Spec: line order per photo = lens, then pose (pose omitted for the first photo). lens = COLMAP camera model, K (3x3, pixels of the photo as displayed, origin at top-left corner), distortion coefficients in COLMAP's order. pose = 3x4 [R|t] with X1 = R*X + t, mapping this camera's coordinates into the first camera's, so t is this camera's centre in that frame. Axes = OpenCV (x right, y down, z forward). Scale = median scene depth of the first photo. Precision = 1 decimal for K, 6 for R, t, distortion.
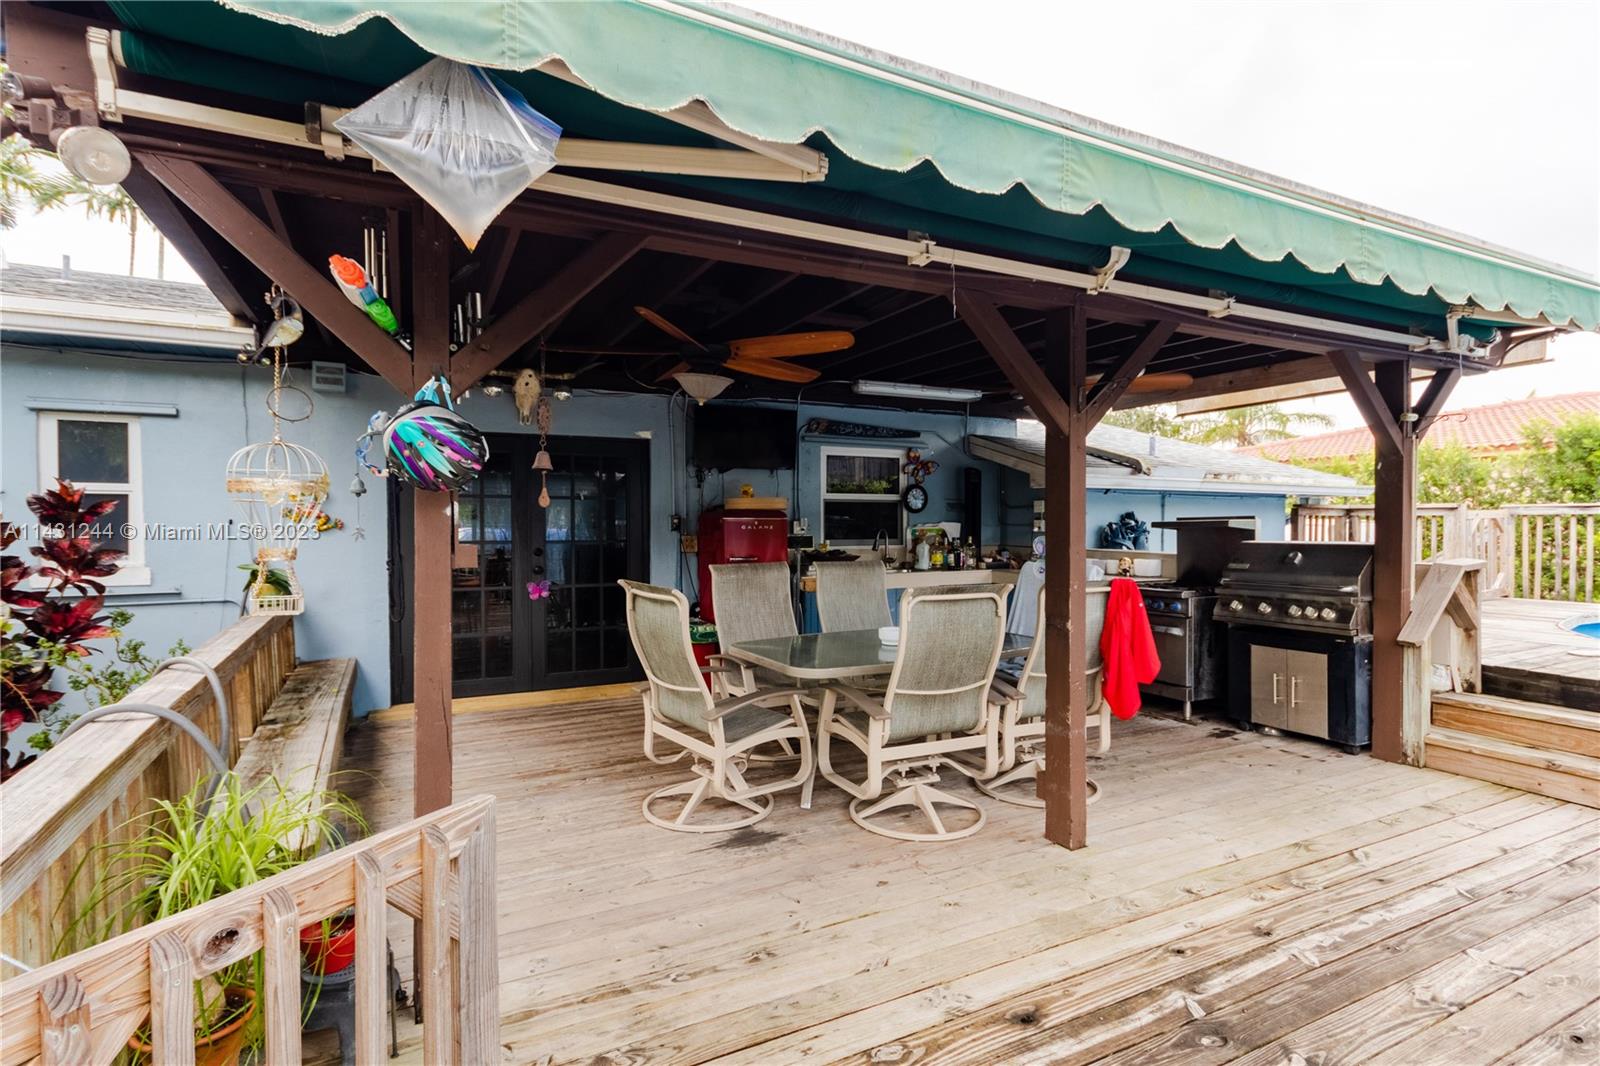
lens RADIAL K [[729.1, 0, 799.4], [0, 729.1, 513.4], [0, 0, 1]] dist [0.001122, 0.000187]
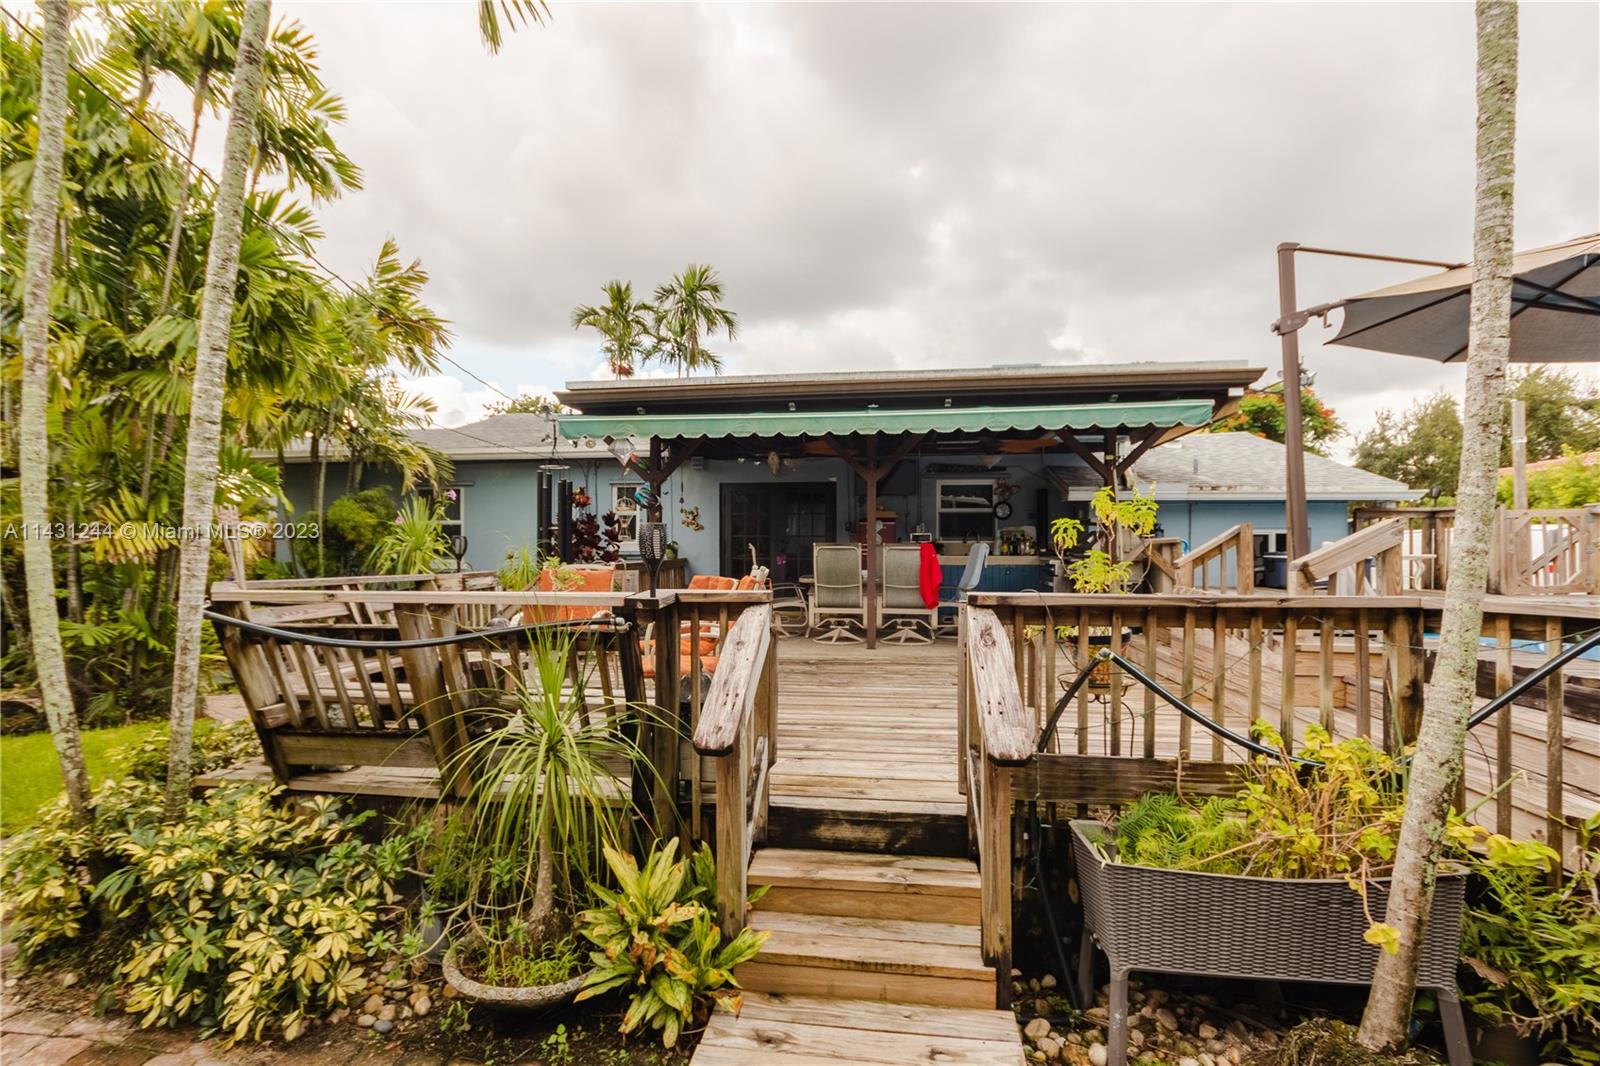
lens RADIAL K [[750.8, 0, 800.0], [0, 750.8, 533.0], [0, 0, 1]] dist [-0.000268, -0.000009]
pose [[0.802738, -0.004759, -0.596313, 0.940746], [-0.000160, 0.999966, -0.008195, 0.049392], [0.596332, 0.006674, 0.802710, -0.646082]]
